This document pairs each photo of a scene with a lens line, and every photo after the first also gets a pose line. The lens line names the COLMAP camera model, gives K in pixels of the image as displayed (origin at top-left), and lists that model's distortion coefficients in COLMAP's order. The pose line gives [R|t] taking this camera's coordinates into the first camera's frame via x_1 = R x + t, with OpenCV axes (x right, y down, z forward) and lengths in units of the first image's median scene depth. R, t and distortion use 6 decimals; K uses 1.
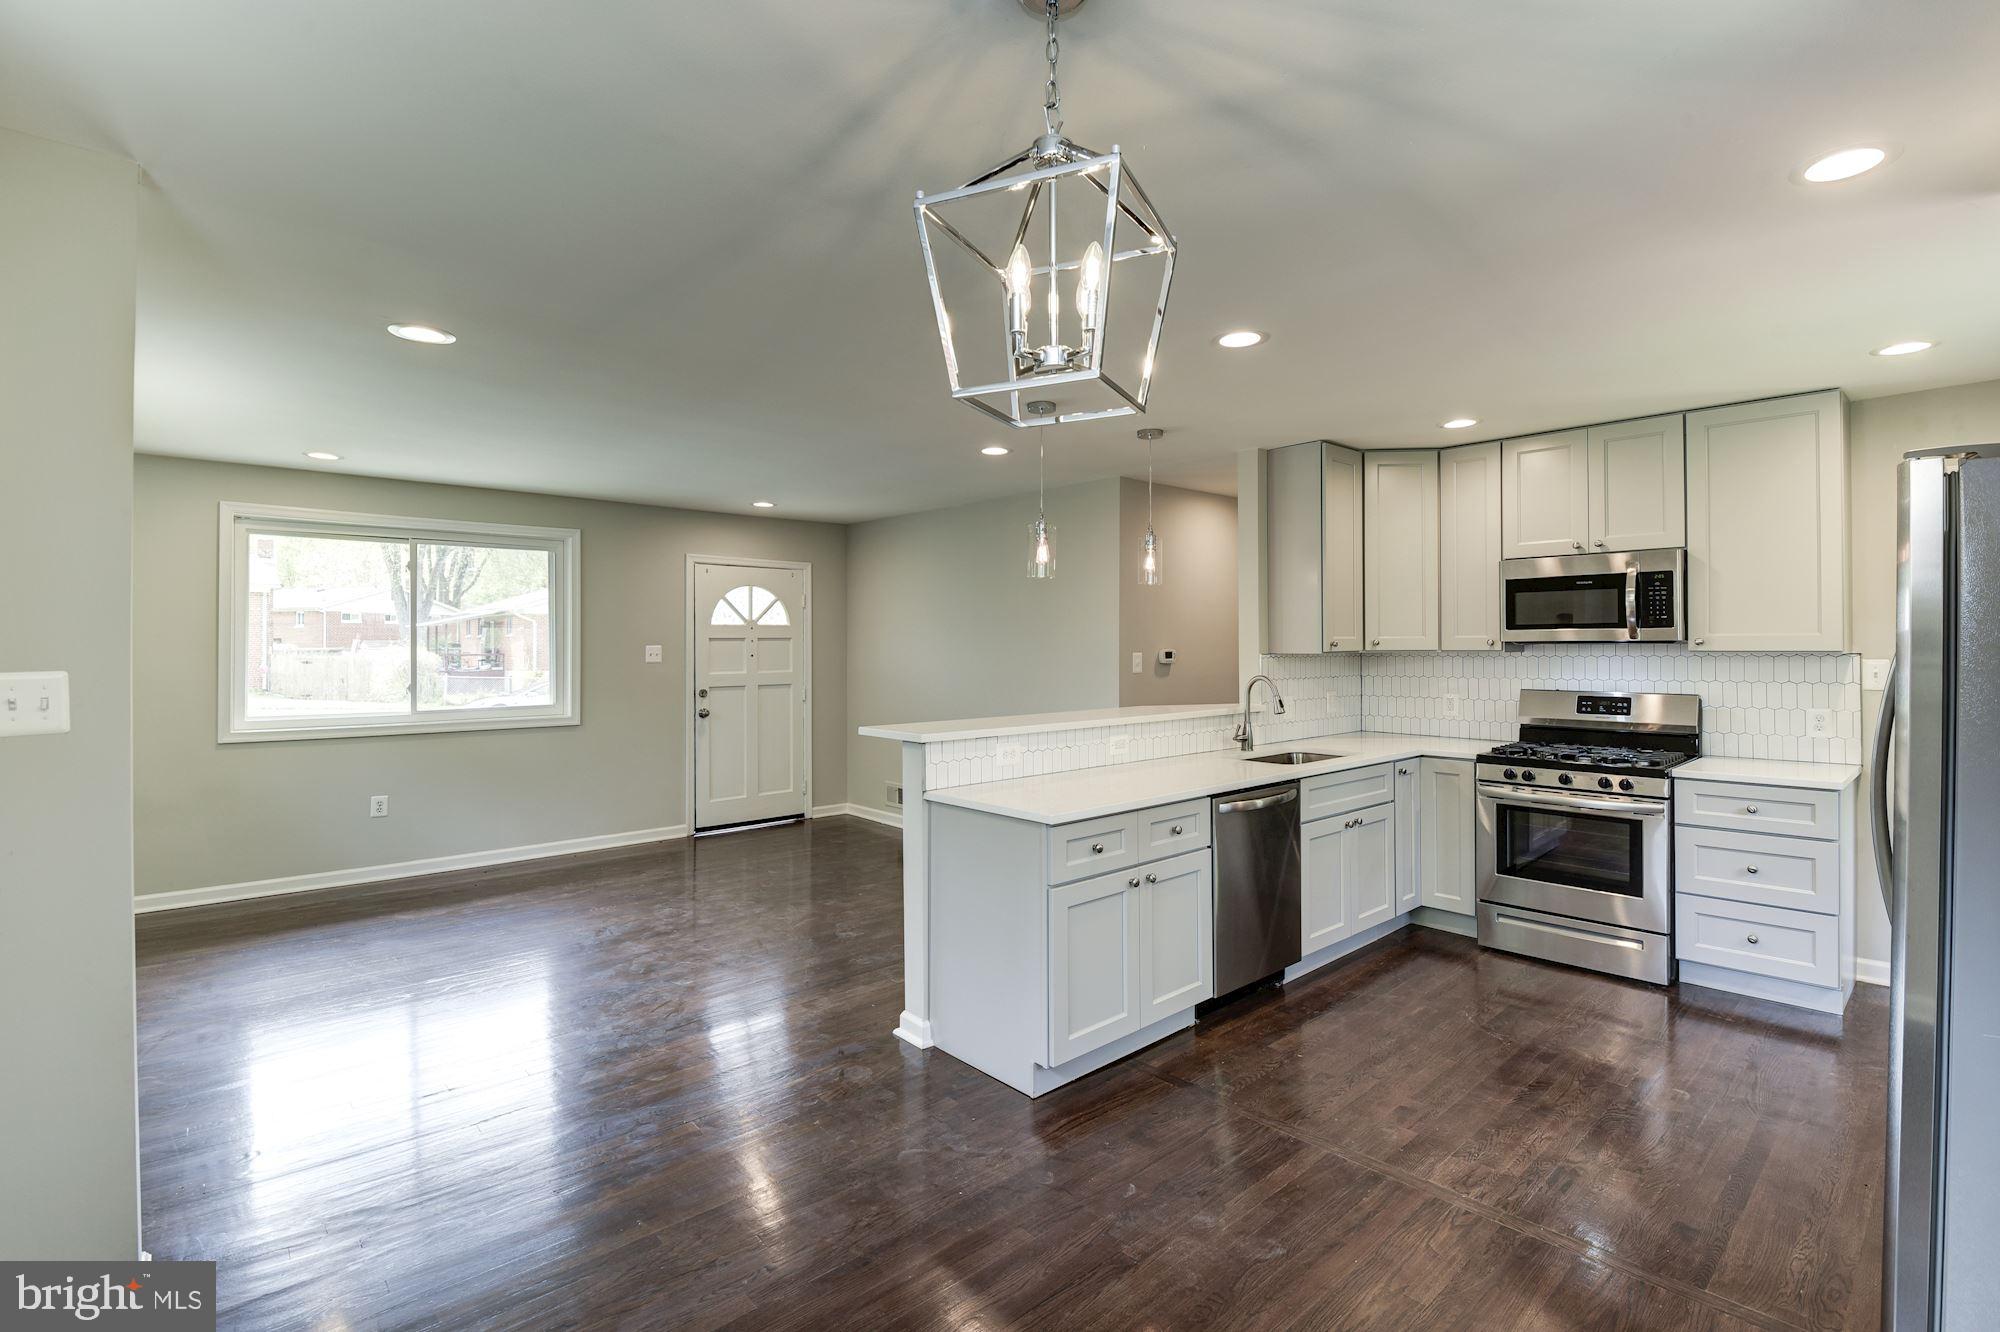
lens RADIAL K [[907.6, 0, 1011.2], [0, 907.6, 644.1], [0, 0, 1]] dist [-0.004136, -0.000922]
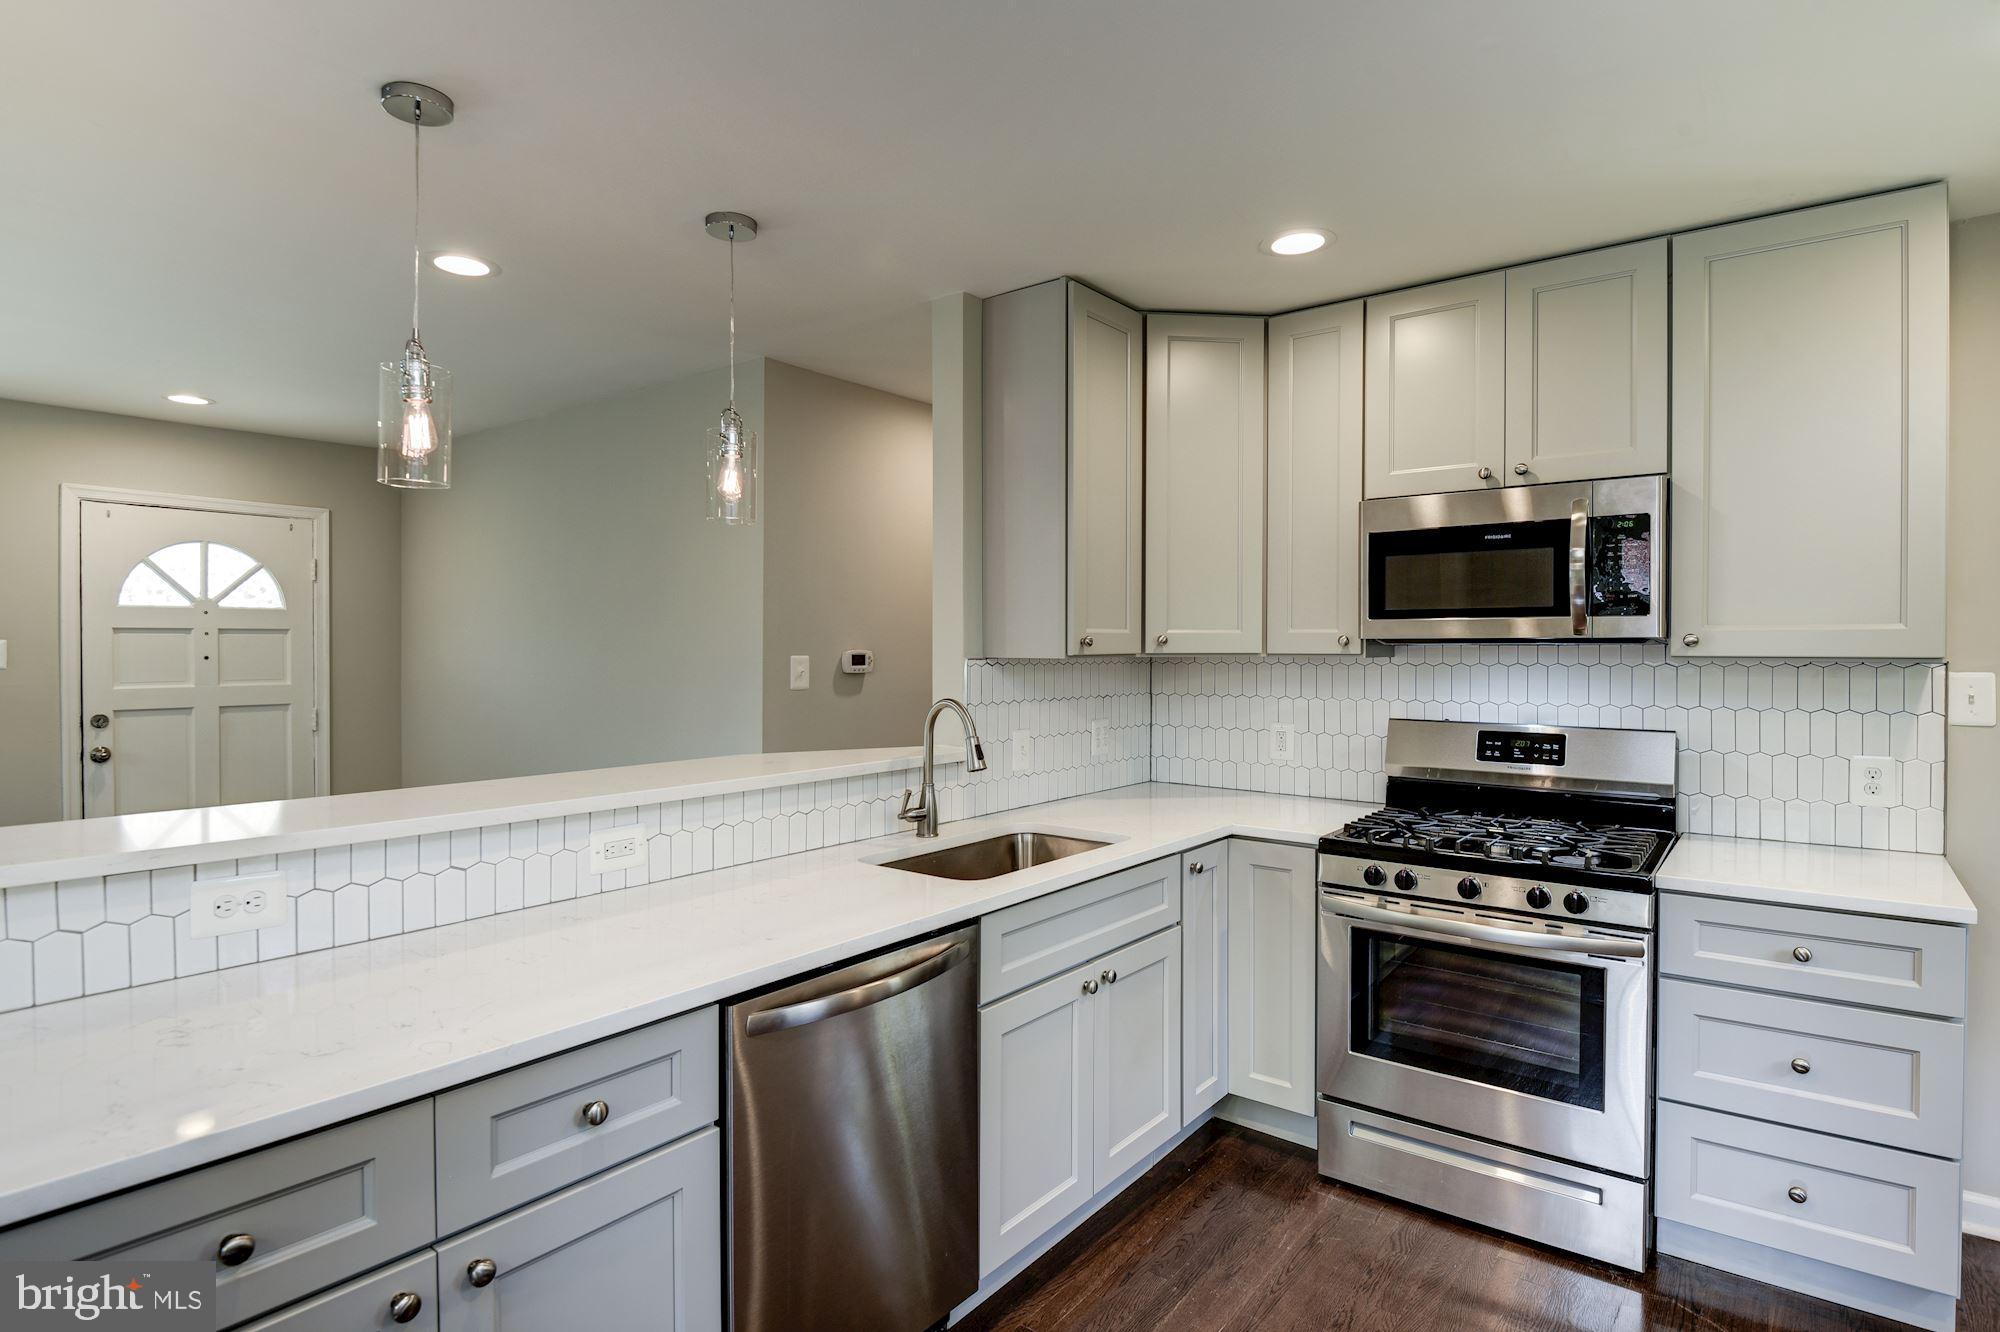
lens RADIAL K [[1024.9, 0, 1000.0], [0, 1024.9, 666.0], [0, 0, 1]] dist [-0.000619, -0.000218]
pose [[0.985546, 0.002024, 0.169399, 0.203967], [-0.005479, 0.999786, 0.019930, 0.002687], [-0.169322, -0.020570, 0.985346, 0.397057]]
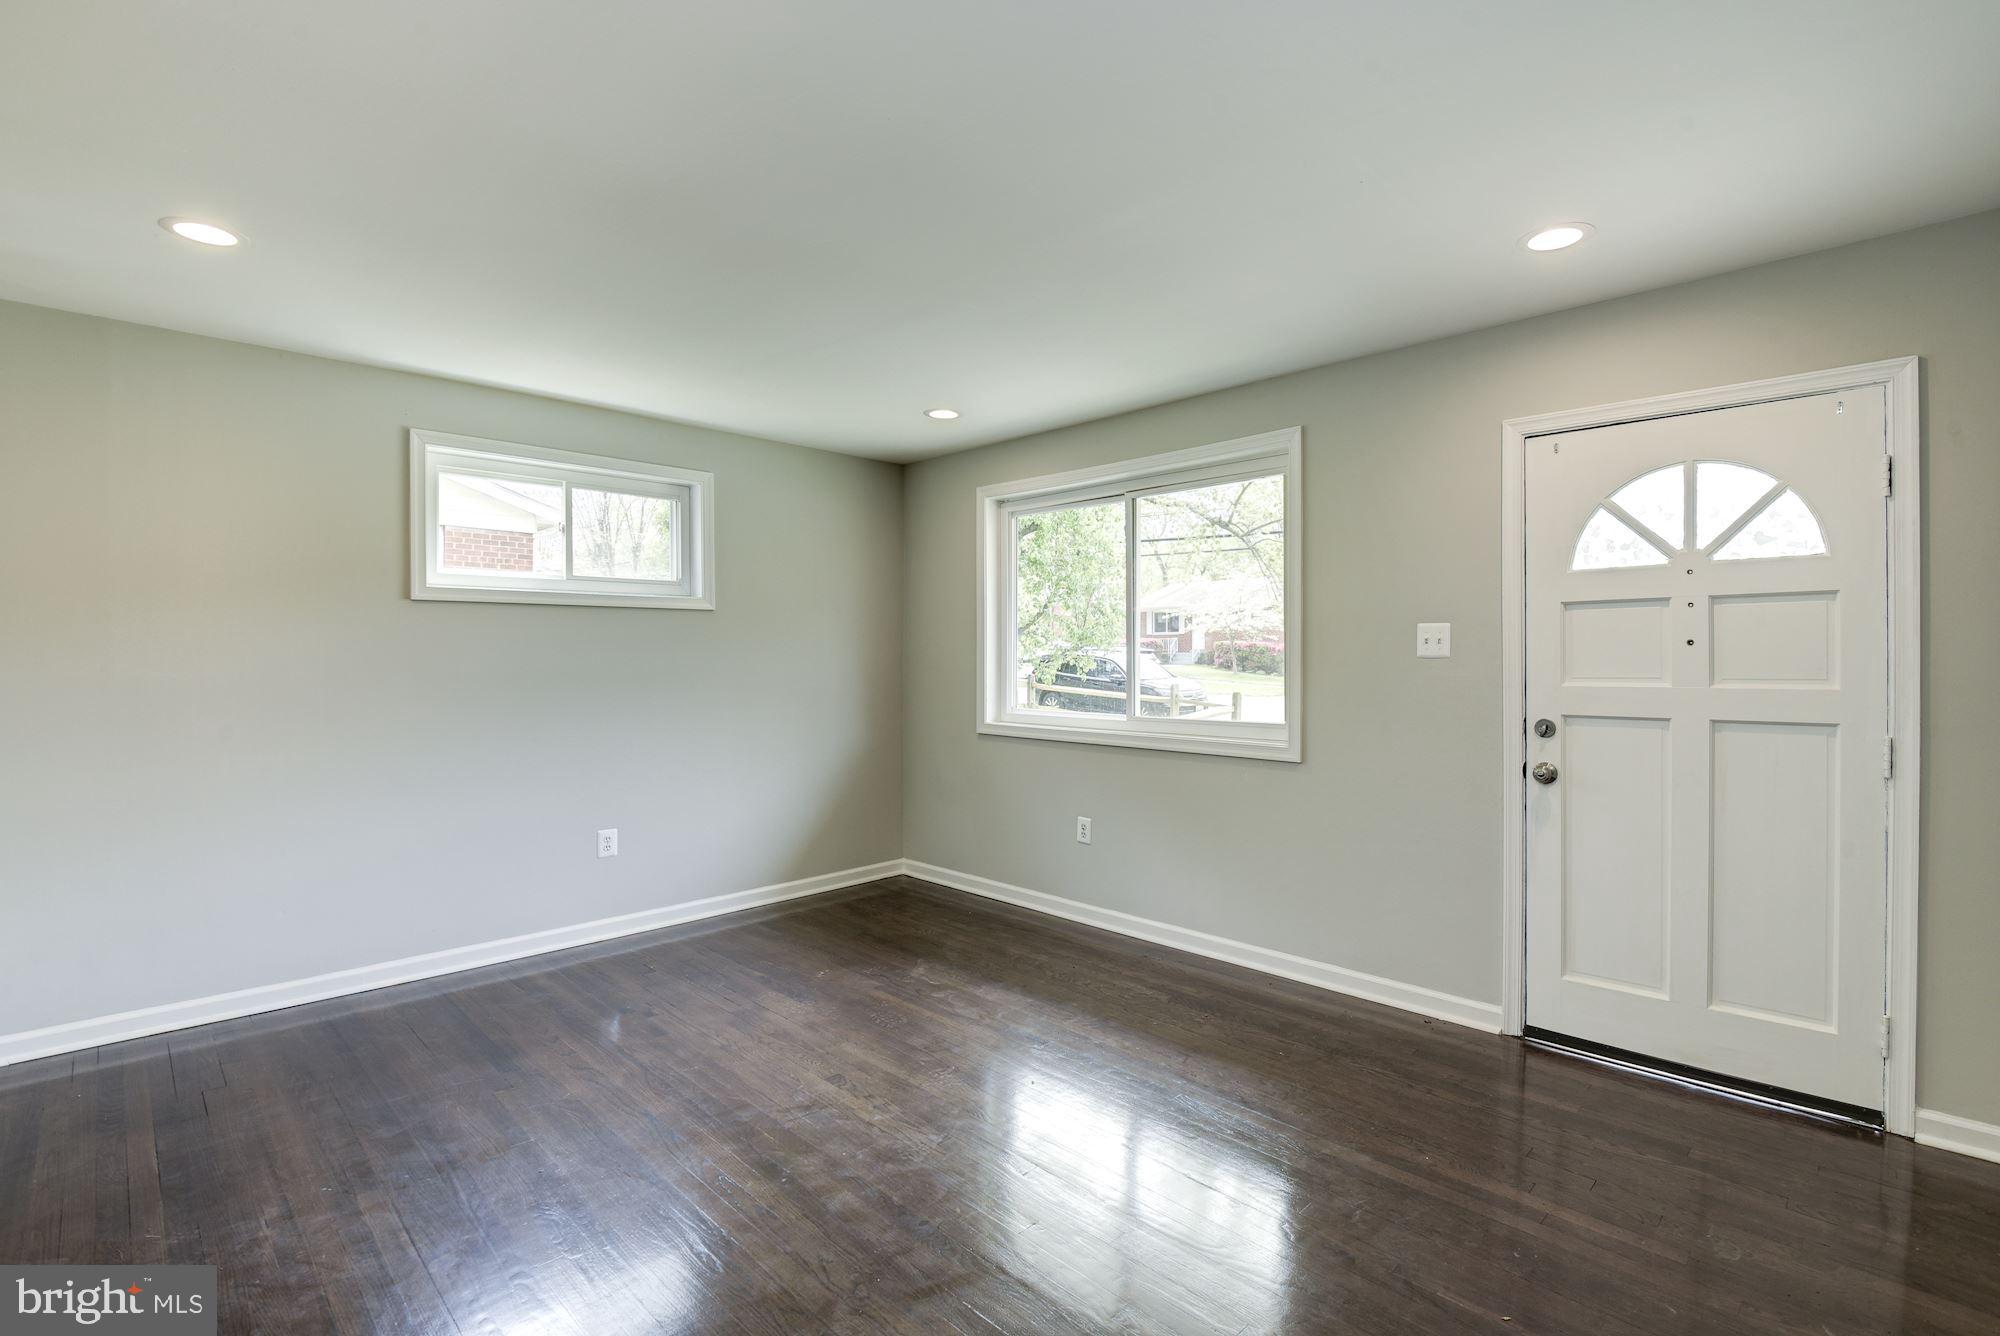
lens RADIAL K [[914.3, 0, 999.4], [0, 914.3, 657.4], [0, 0, 1]] dist [0.023631, -0.021589]
pose [[0.058575, 0.003415, -0.998277, 0.148655], [0.002010, 0.999992, 0.003539, 0.028630], [0.998281, -0.002213, 0.058568, 1.153673]]
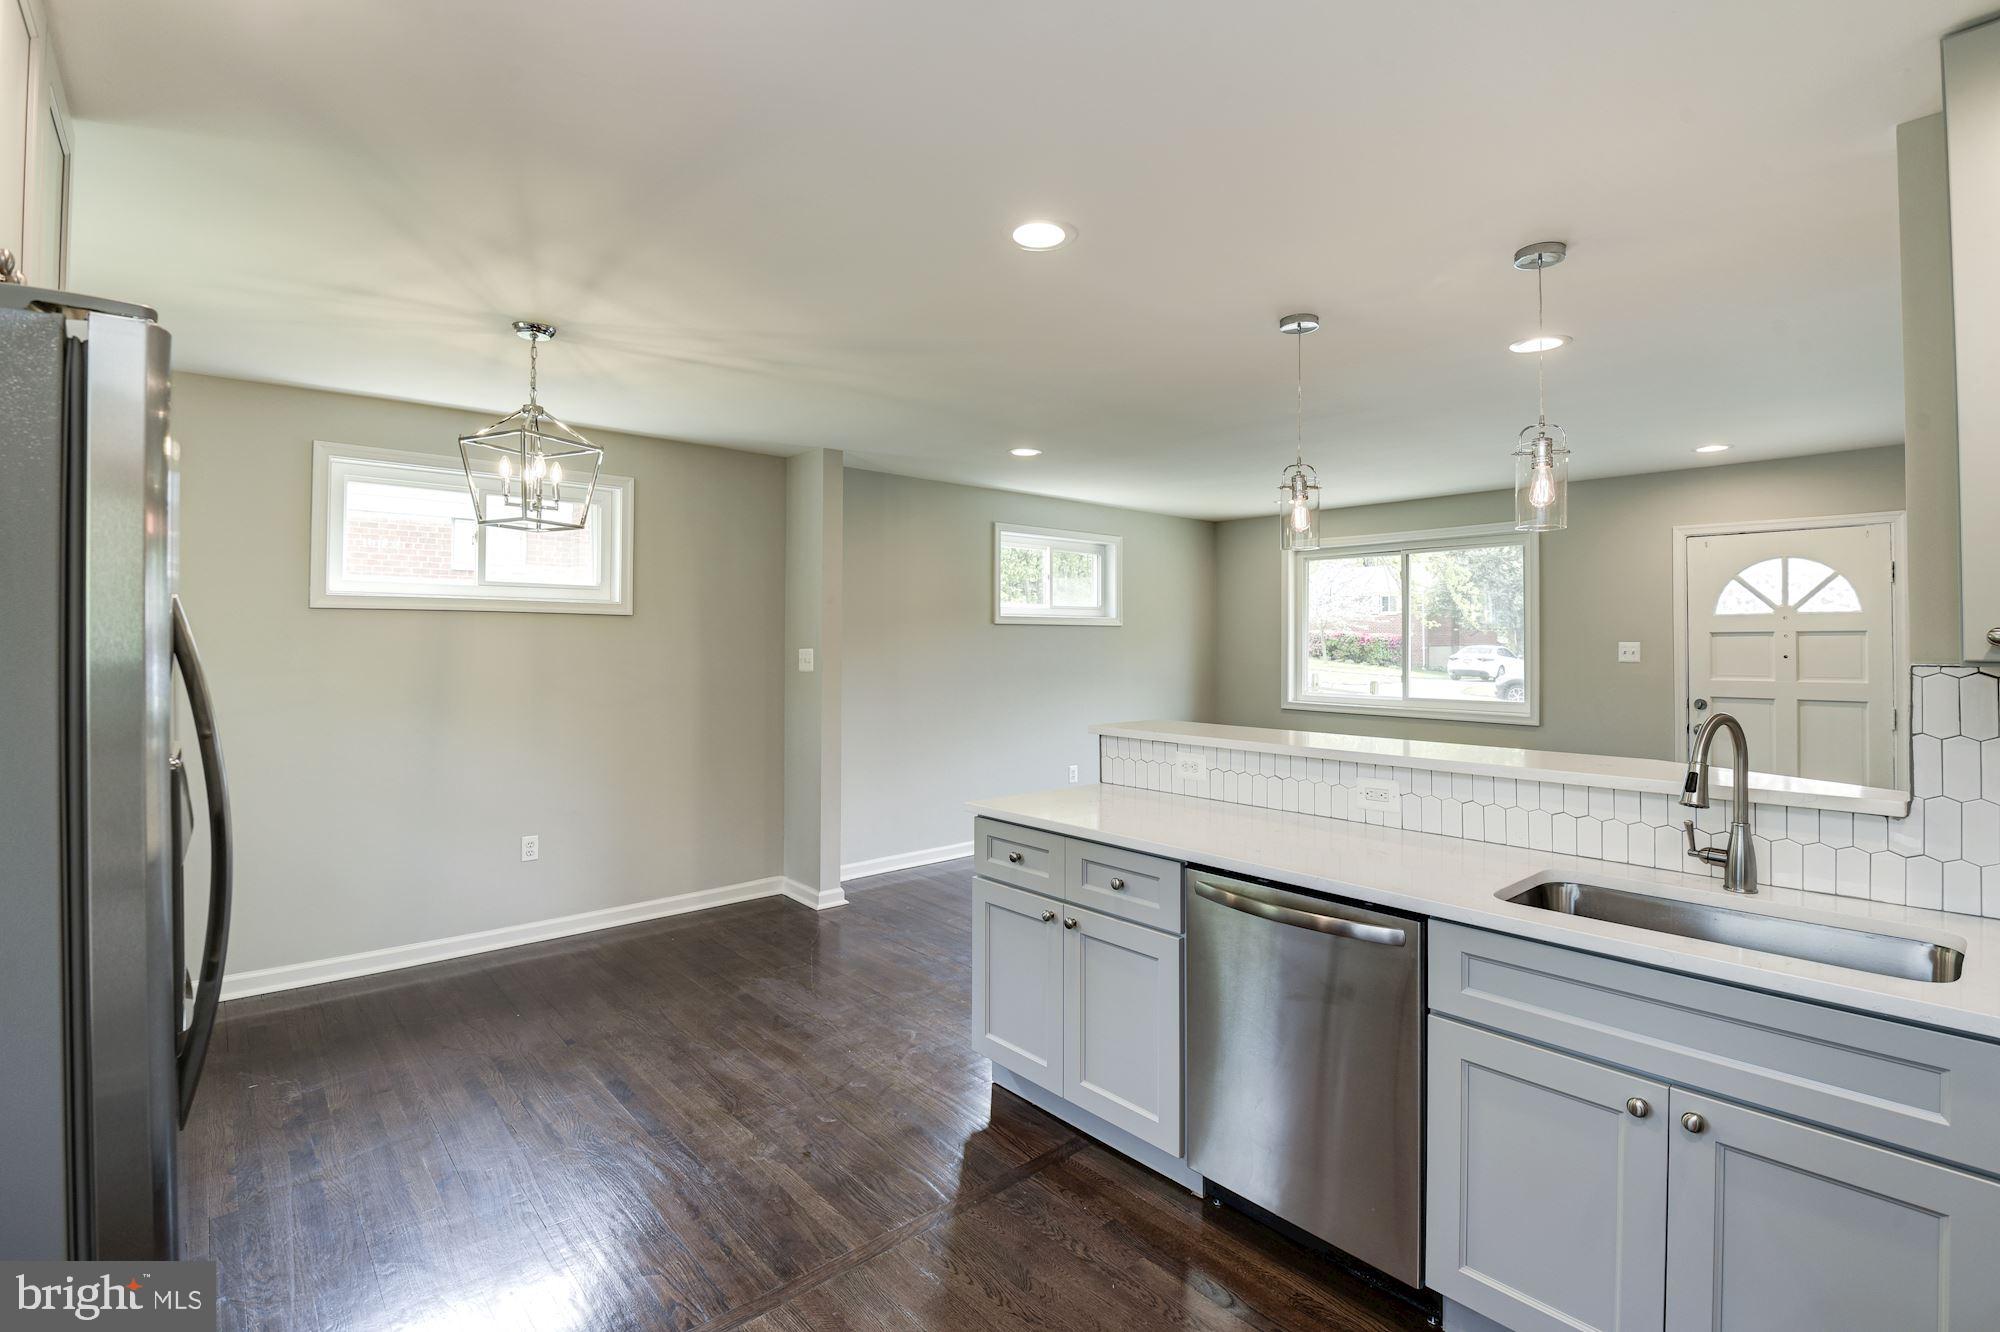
lens RADIAL K [[913.3, 0, 1008.4], [0, 913.3, 629.0], [0, 0, 1]] dist [-0.016511, -0.000530]
pose [[-0.004646, -0.012628, -0.999909, 0.700327], [-0.002520, 0.999917, -0.012616, 0.002541], [0.999986, 0.002461, -0.004677, 0.678446]]
